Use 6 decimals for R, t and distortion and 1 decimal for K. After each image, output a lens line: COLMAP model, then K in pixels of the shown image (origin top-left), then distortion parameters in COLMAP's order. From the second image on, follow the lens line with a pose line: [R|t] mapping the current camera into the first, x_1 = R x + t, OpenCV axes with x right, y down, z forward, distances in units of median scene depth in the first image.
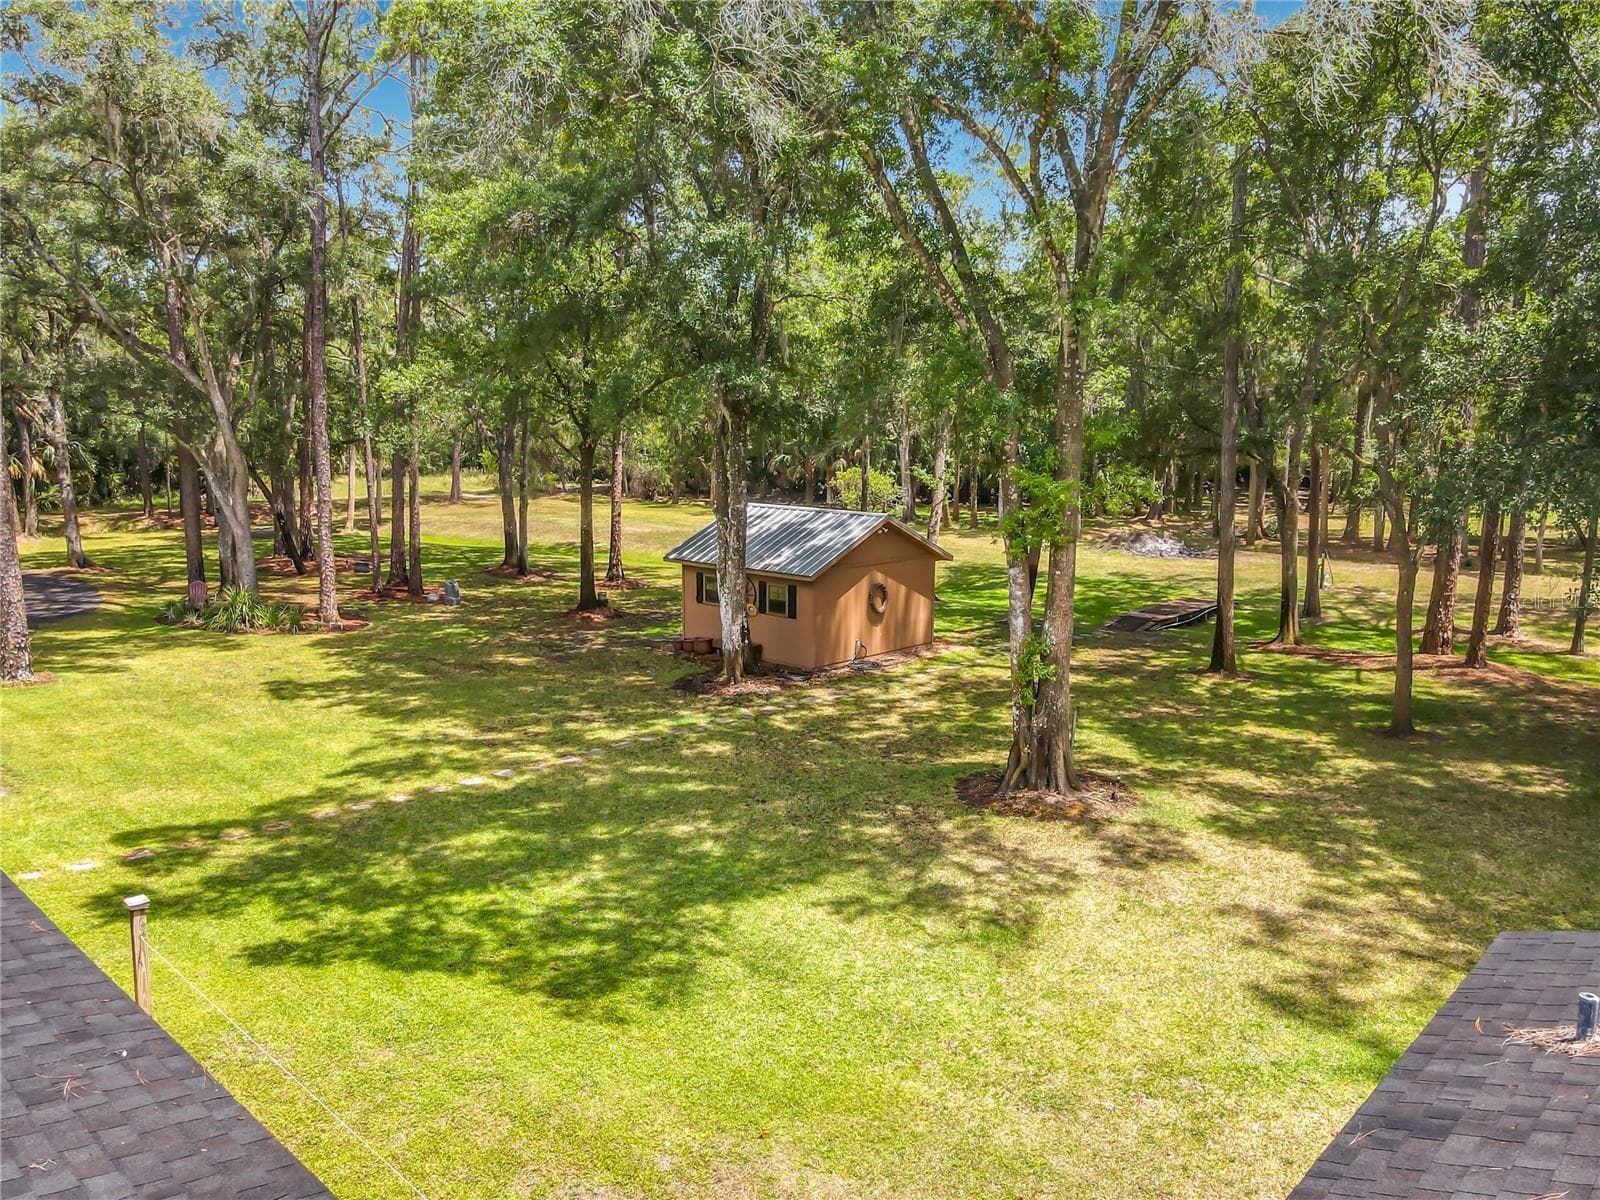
lens RADIAL K [[1149.6, 0, 800.0], [0, 1149.6, 600.0], [0, 0, 1]] dist [0.012018, 0.007199]
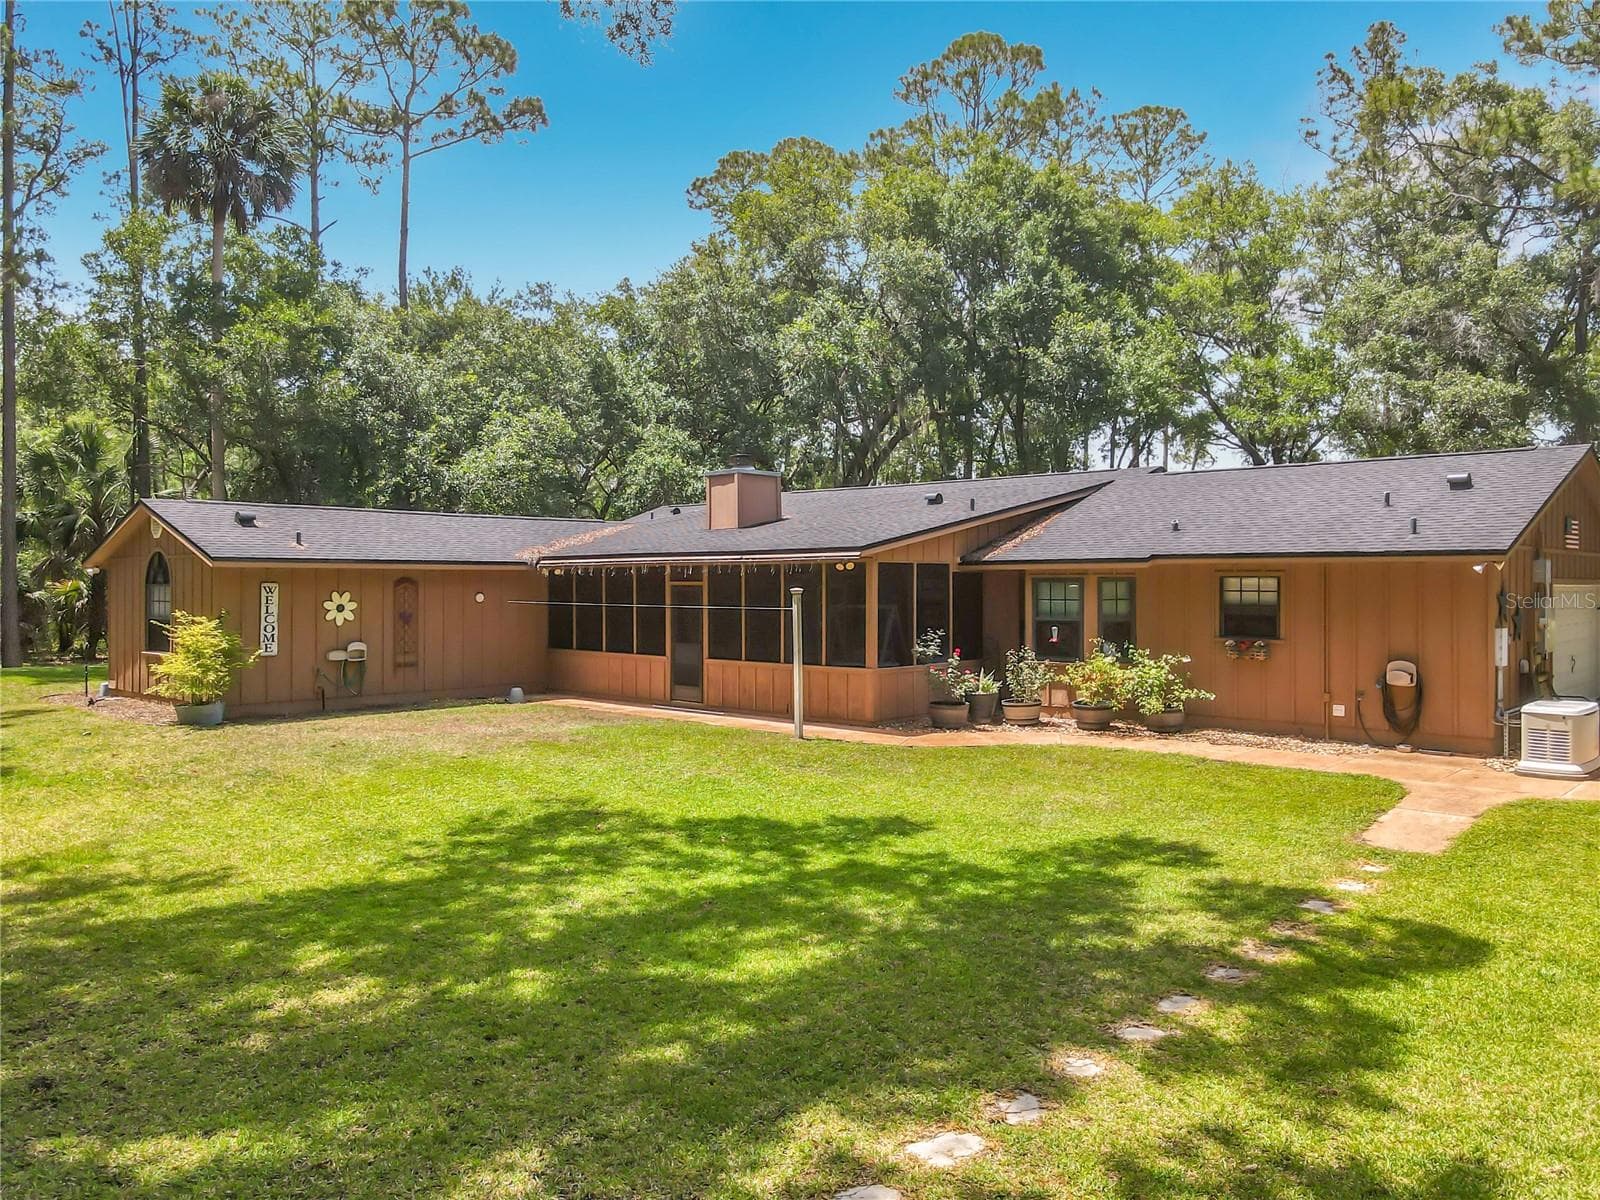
lens RADIAL K [[1149.6, 0, 800.0], [0, 1149.6, 600.0], [0, 0, 1]] dist [0.012018, 0.007199]
pose [[-0.999892, -0.011573, -0.009027, -0.278806], [-0.013030, 0.983004, 0.183119, -0.033993], [0.006754, 0.183217, -0.983049, 1.436965]]
